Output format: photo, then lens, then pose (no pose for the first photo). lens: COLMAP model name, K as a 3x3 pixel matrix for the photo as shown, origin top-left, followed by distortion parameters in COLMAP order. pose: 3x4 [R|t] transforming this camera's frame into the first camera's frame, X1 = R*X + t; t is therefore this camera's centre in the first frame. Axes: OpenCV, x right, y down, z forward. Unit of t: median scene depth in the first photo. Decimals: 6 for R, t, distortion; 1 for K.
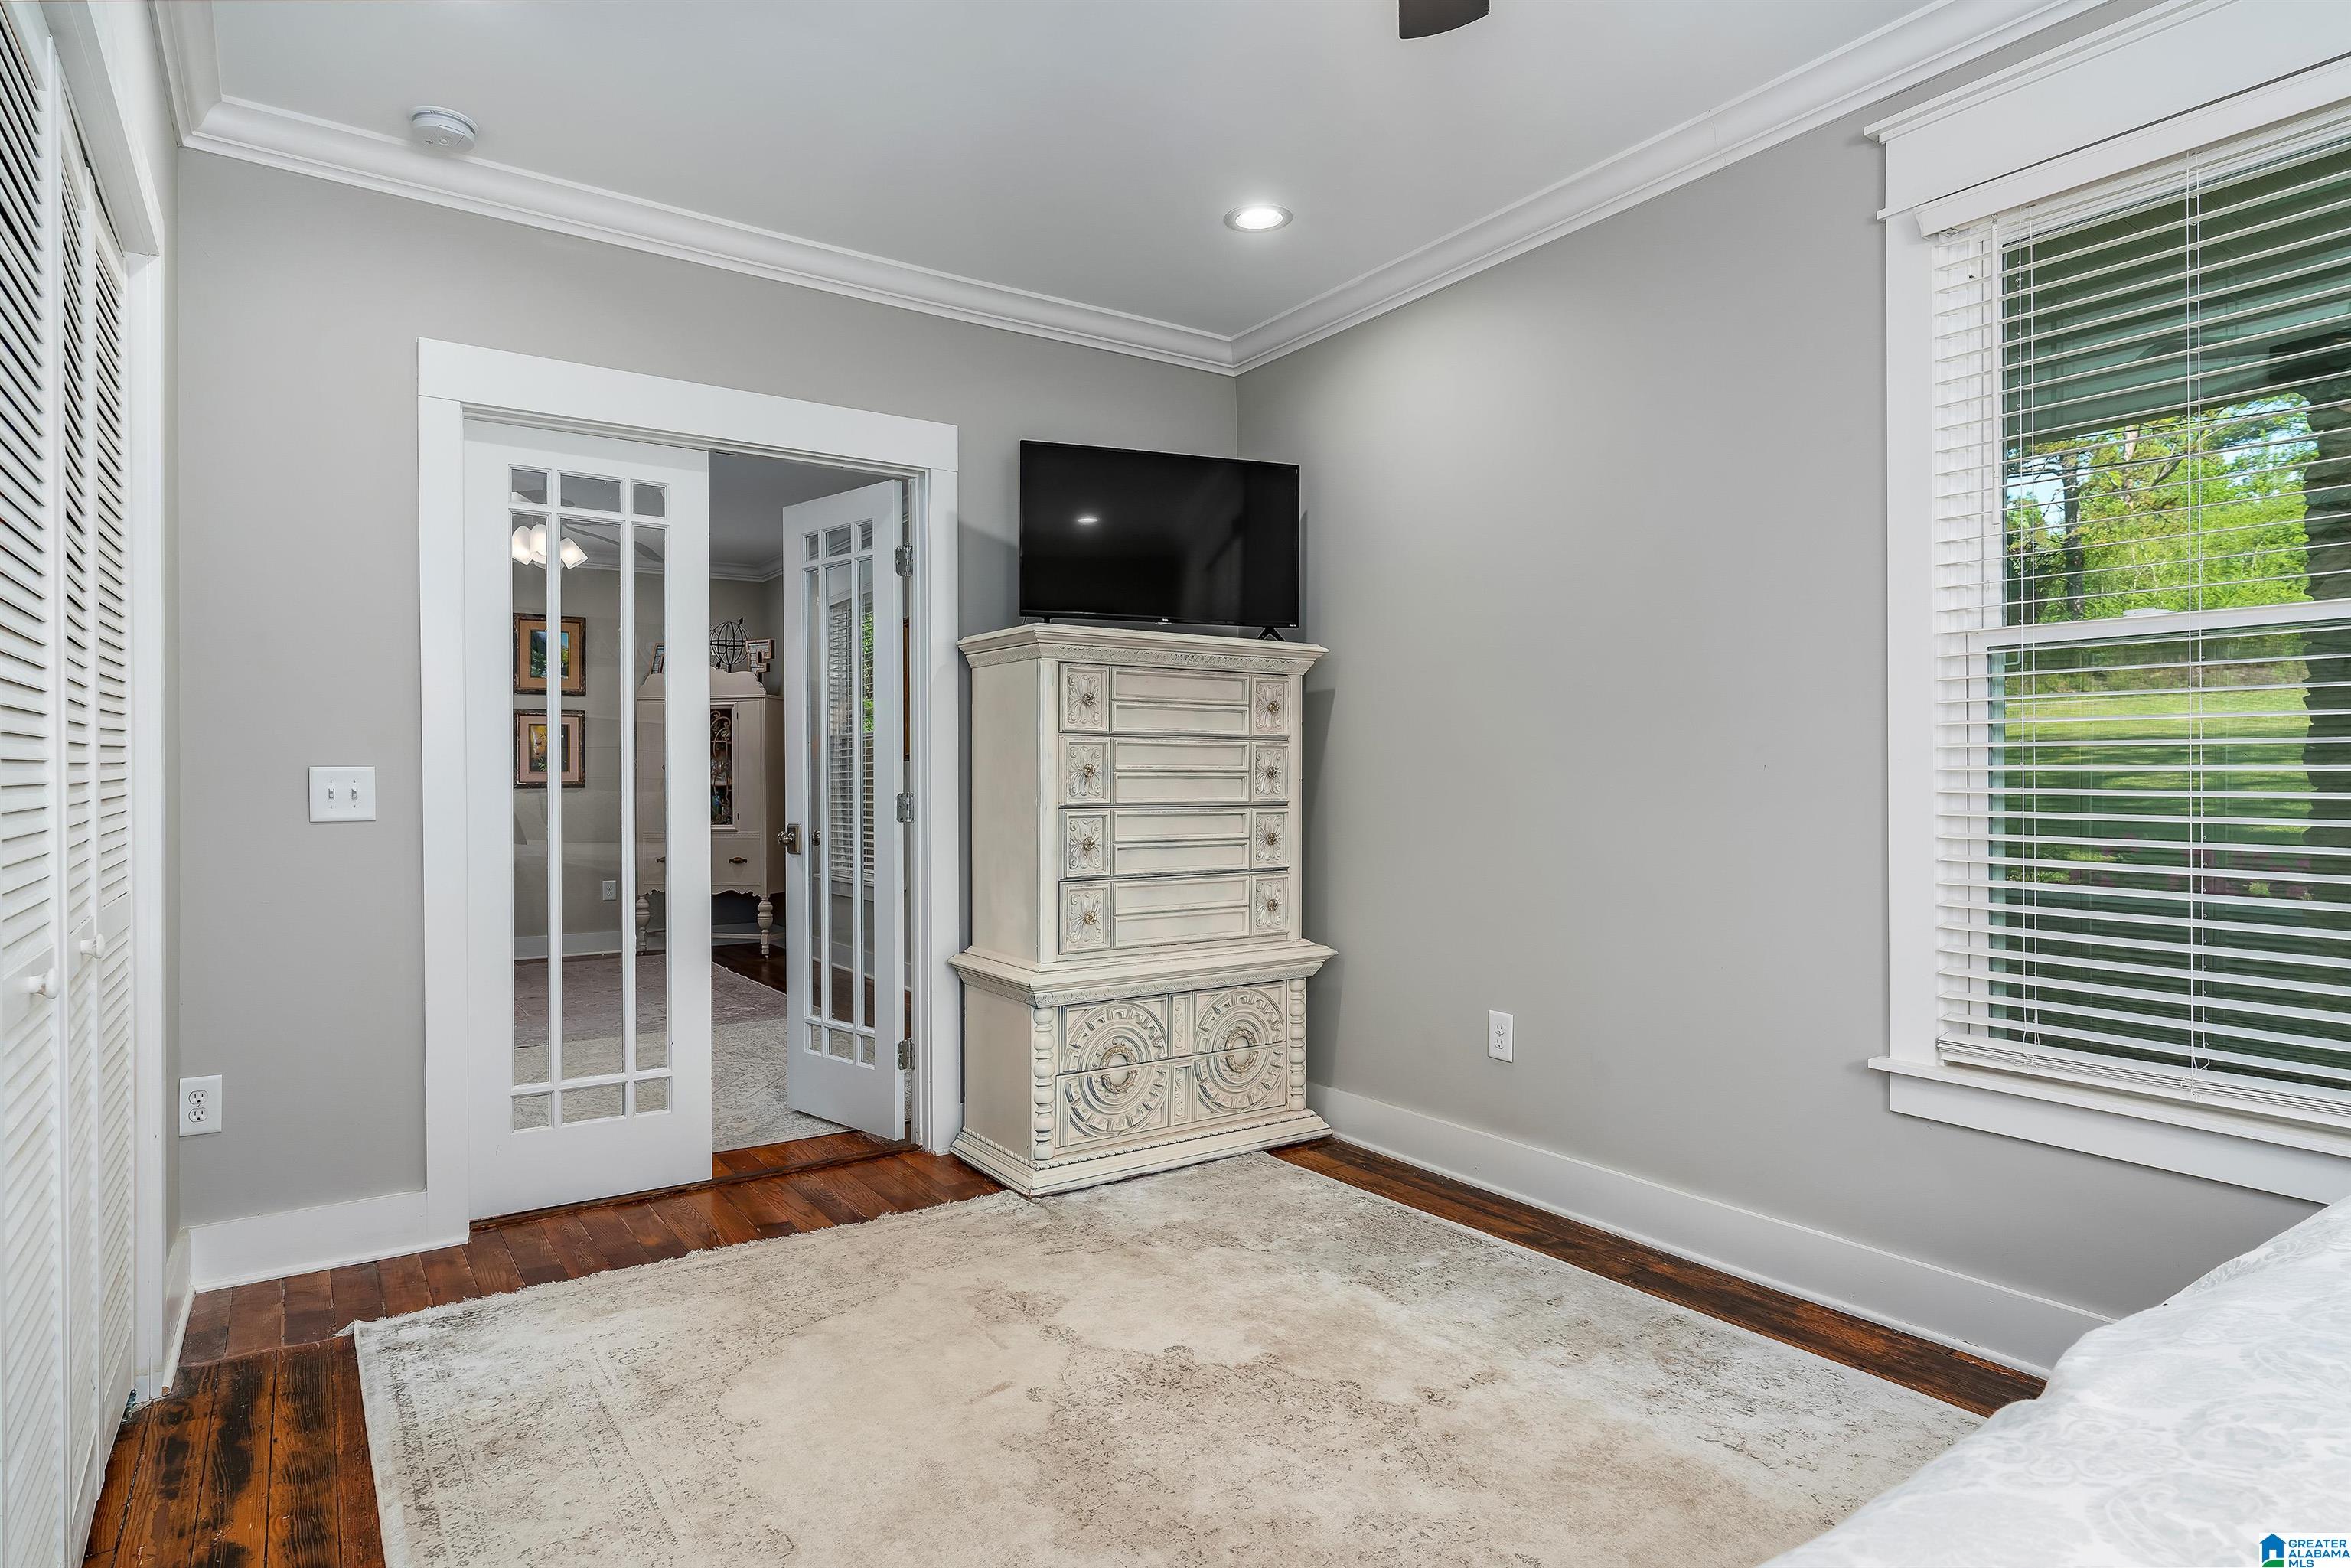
lens RADIAL K [[1276.9, 0, 1168.3], [0, 1276.9, 789.5], [0, 0, 1]] dist [-0.000233, 0.000173]
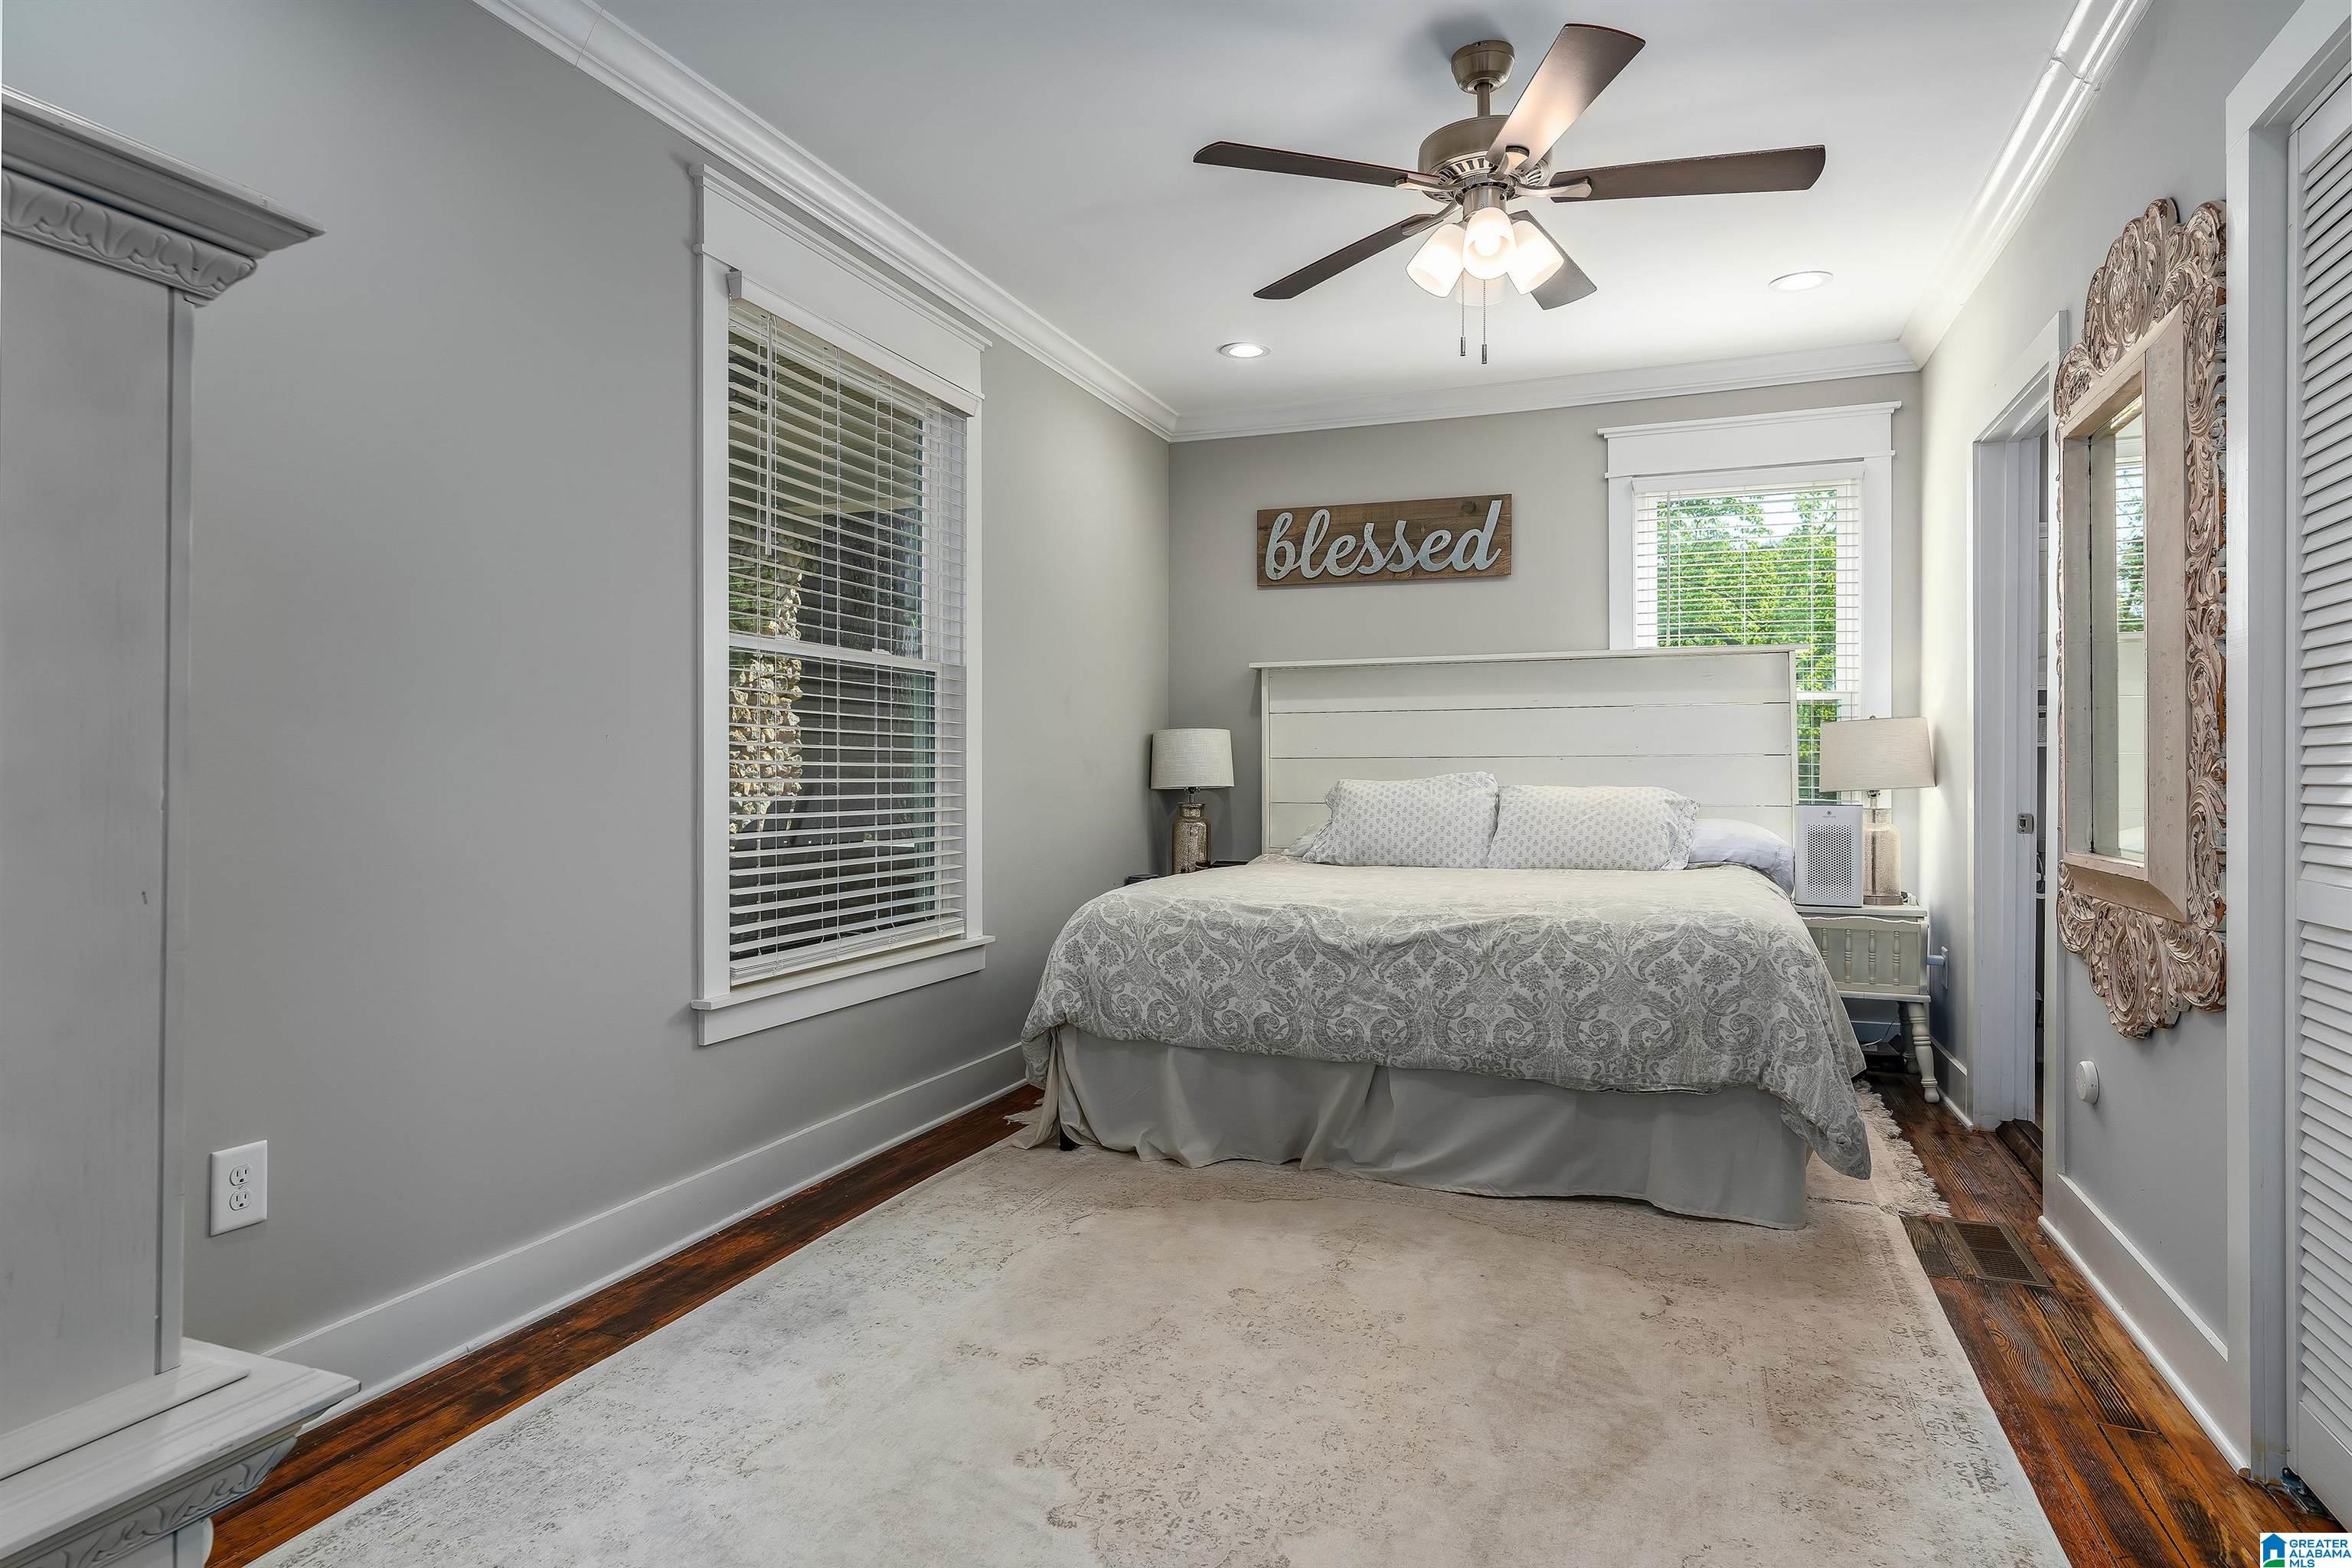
lens RADIAL K [[1304.6, 0, 1171.8], [0, 1304.6, 770.6], [0, 0, 1]] dist [-0.002945, 0.000039]
pose [[-0.568905, 0.001470, 0.822402, -0.598245], [0.006120, 0.999978, 0.002446, 0.008199], [-0.822380, 0.006425, -0.568902, 1.274336]]
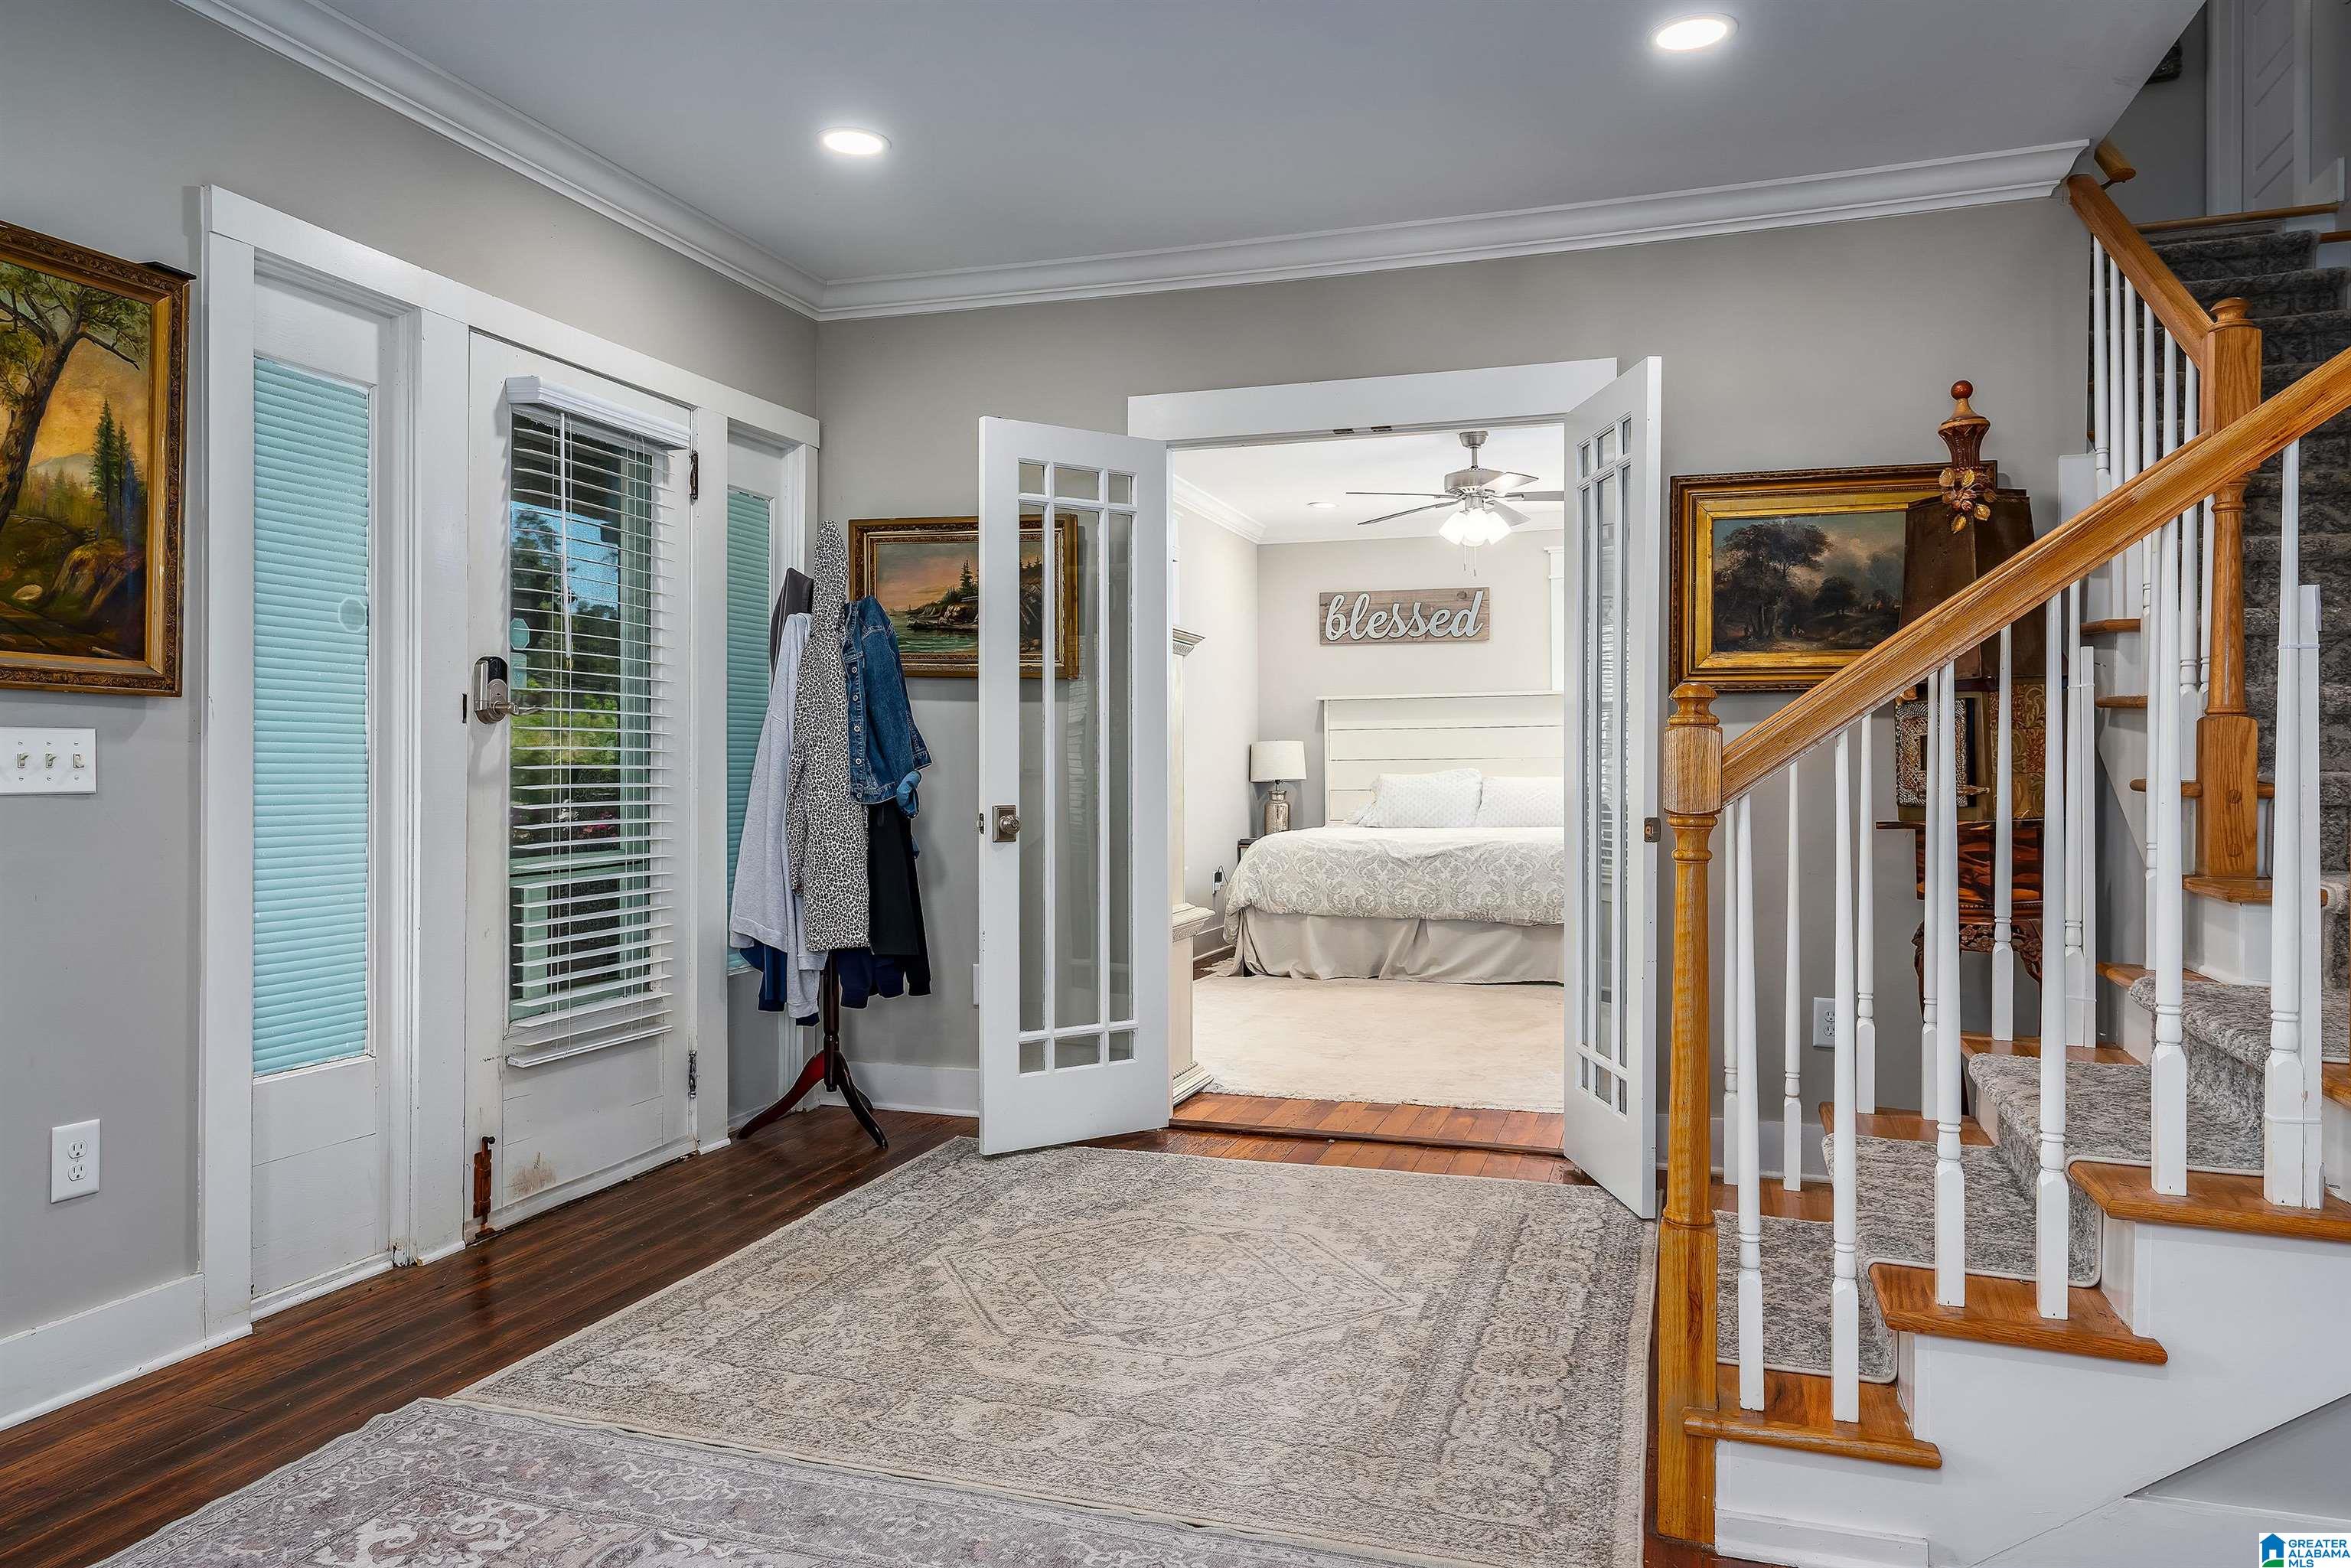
lens RADIAL K [[1594.2, 0, 1171.6], [0, 1594.2, 775.3], [0, 0, 1]] dist [0.005566, 0.000151]
pose [[-0.613331, 0.003081, 0.789820, -1.419770], [0.010427, 0.999937, 0.004197, 0.010117], [-0.789757, 0.010809, -0.613324, 2.217859]]
